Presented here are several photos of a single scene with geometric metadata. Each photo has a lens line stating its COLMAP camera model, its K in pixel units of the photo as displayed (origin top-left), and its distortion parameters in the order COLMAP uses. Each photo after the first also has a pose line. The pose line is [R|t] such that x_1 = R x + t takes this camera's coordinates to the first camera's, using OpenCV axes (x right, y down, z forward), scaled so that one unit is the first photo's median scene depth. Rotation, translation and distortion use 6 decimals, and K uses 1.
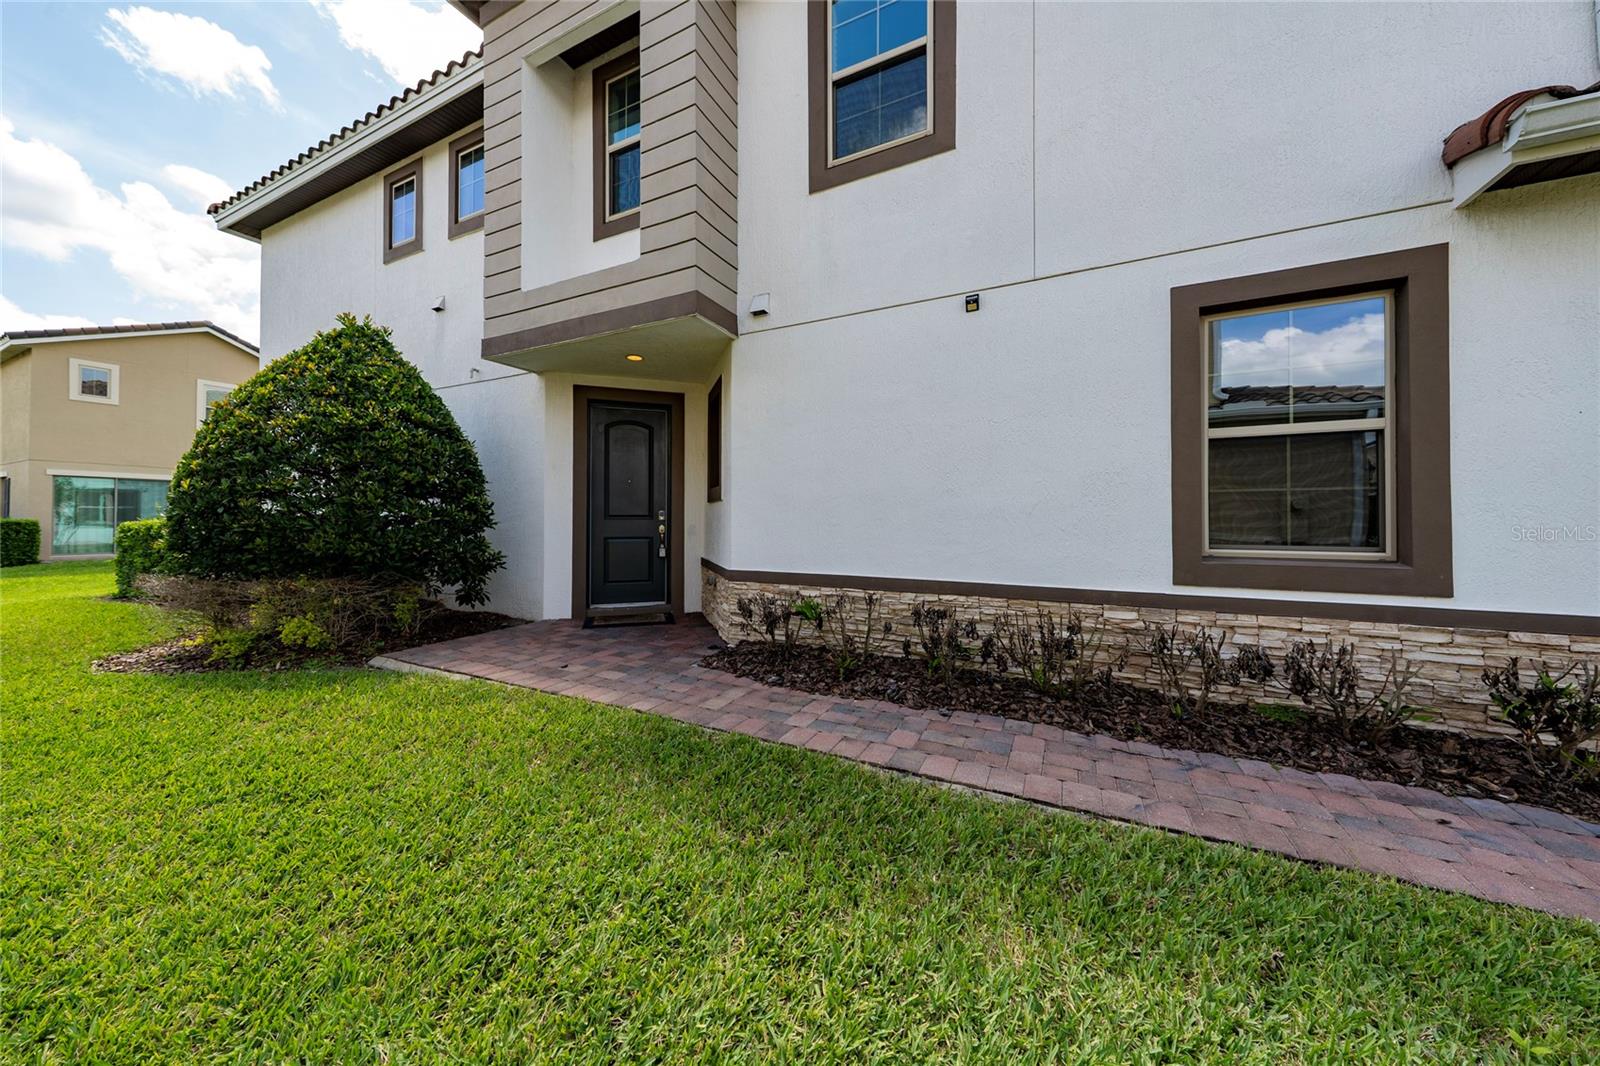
lens RADIAL K [[524.2, 0, 798.4], [0, 524.2, 512.5], [0, 0, 1]] dist [0.010551, 0.000048]
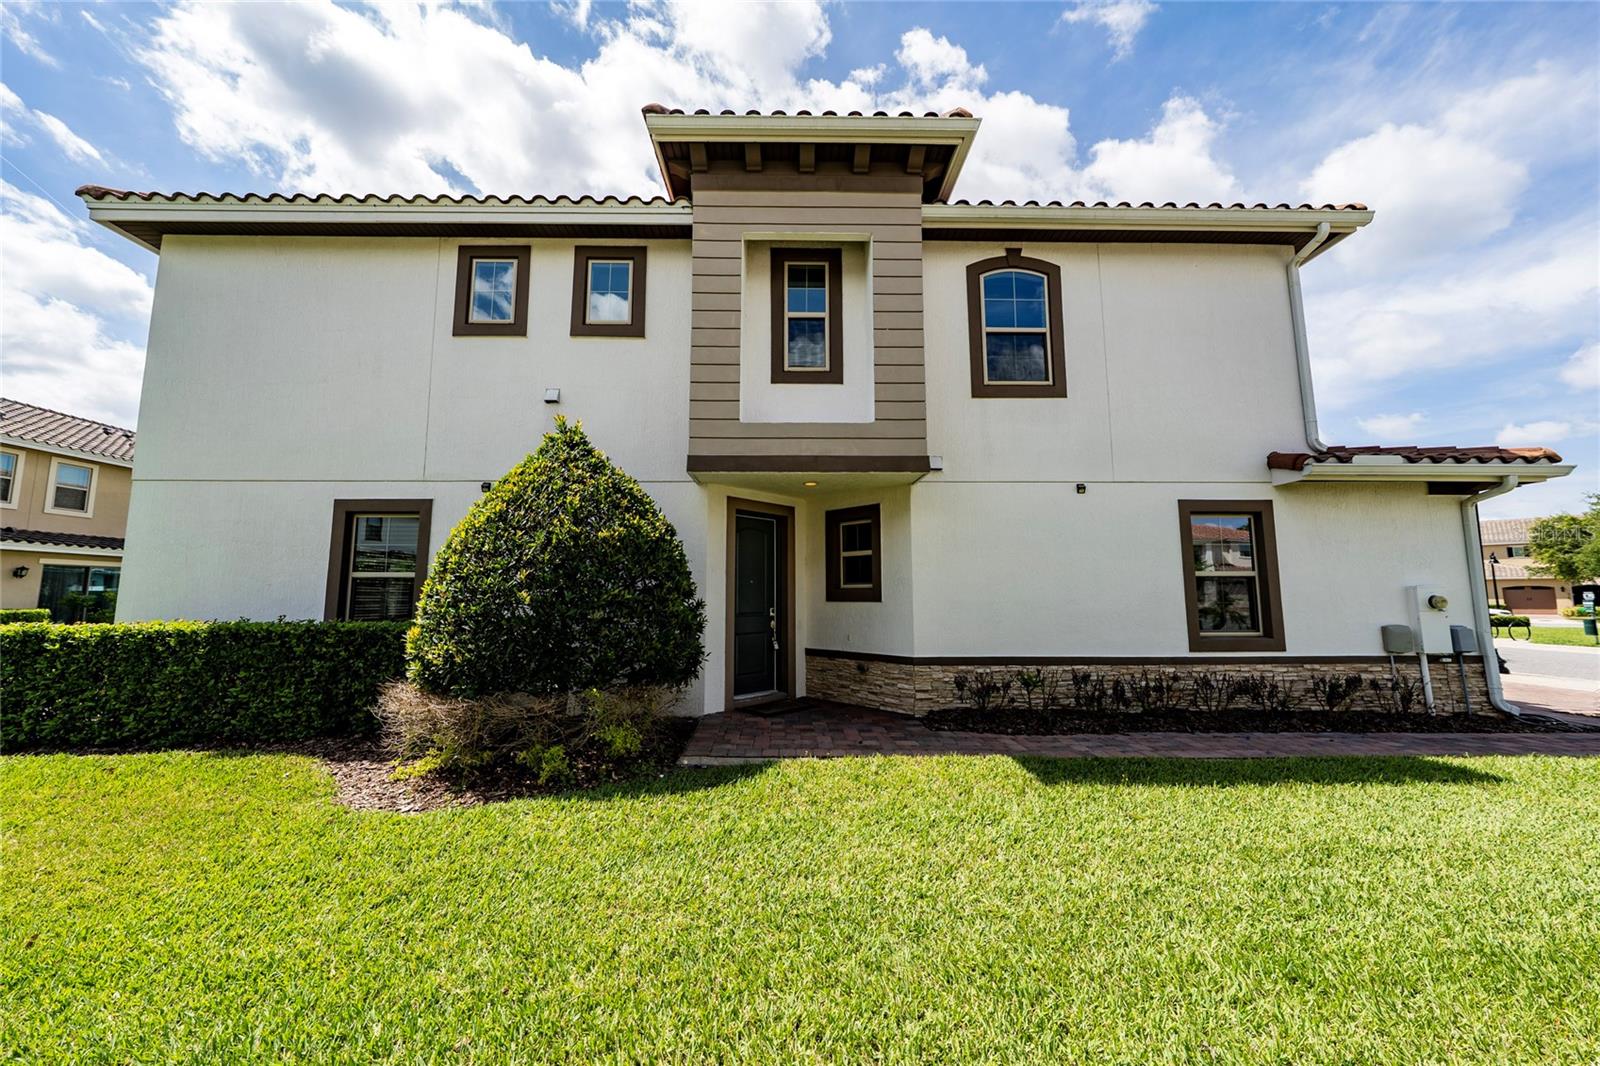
lens RADIAL K [[547.5, 0, 800.0], [0, 547.5, 533.0], [0, 0, 1]] dist [0.001461, 0.000109]
pose [[0.888322, 0.047568, 0.456750, -0.894113], [-0.002512, 0.995109, -0.098750, -0.056440], [-0.459213, 0.086575, 0.884097, -0.092344]]
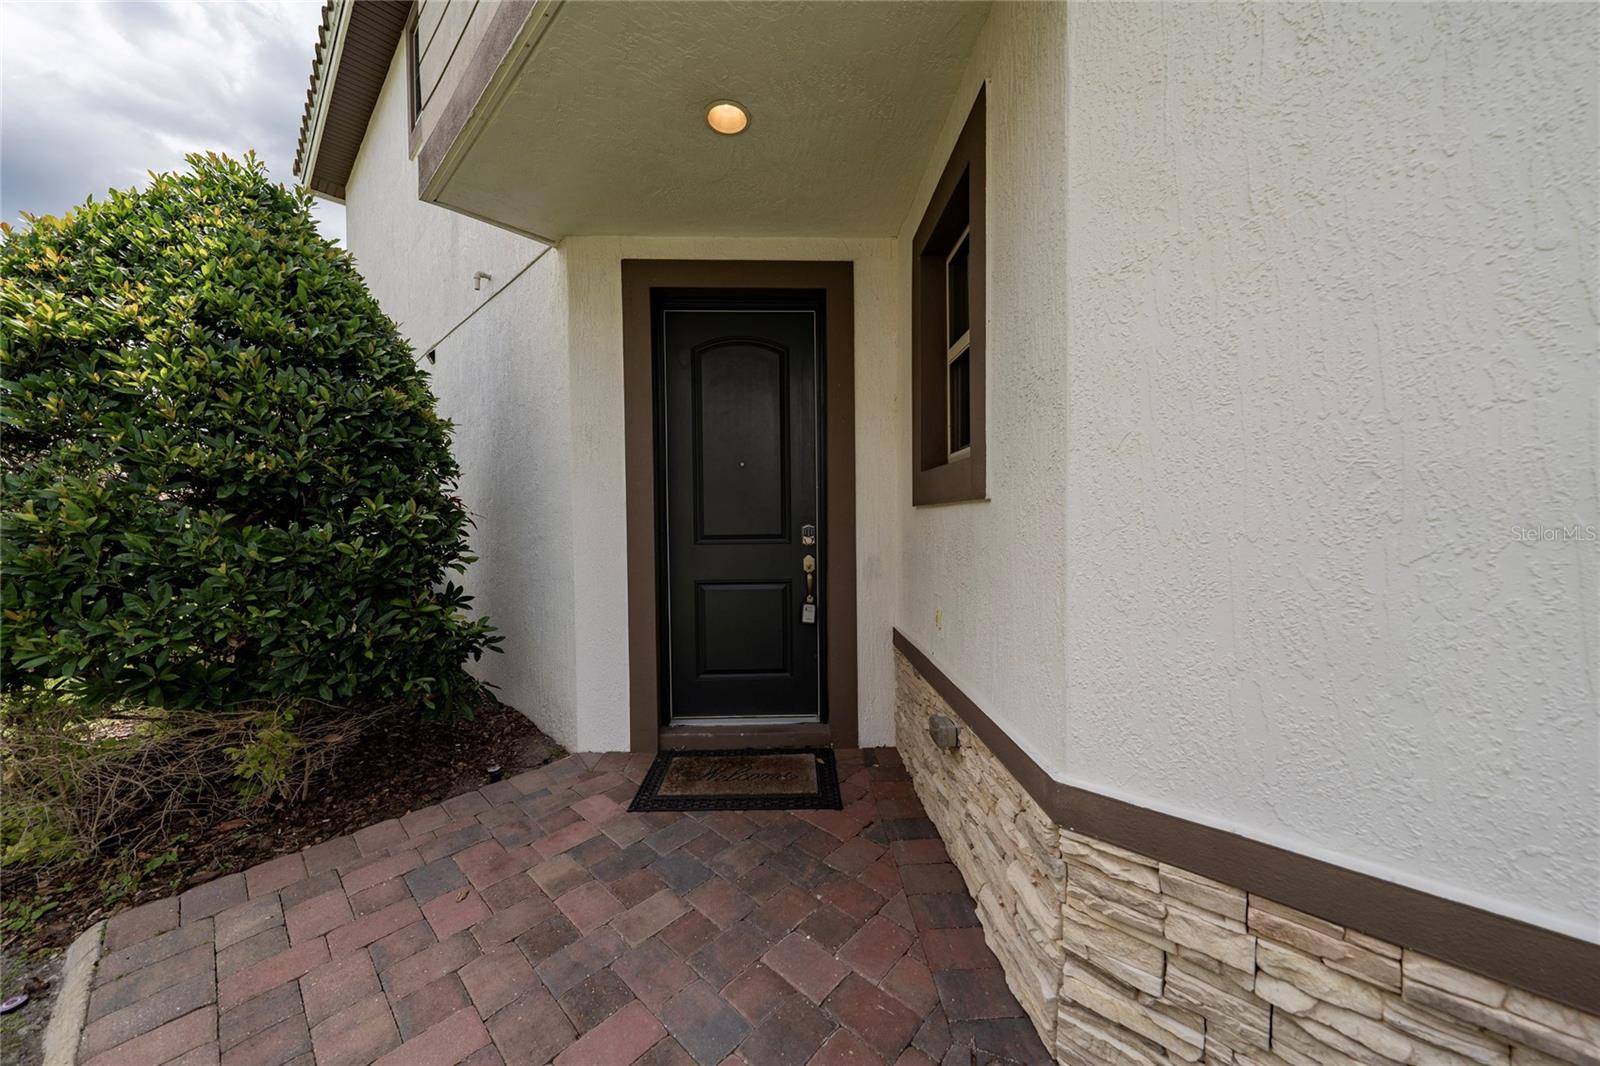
lens RADIAL K [[547.5, 0, 800.0], [0, 547.5, 533.0], [0, 0, 1]] dist [0.001461, 0.000109]
pose [[0.959137, -0.004626, -0.282904, -0.153583], [0.015143, 0.999273, 0.035000, -0.016183], [0.282536, -0.037854, 0.958509, 0.629857]]
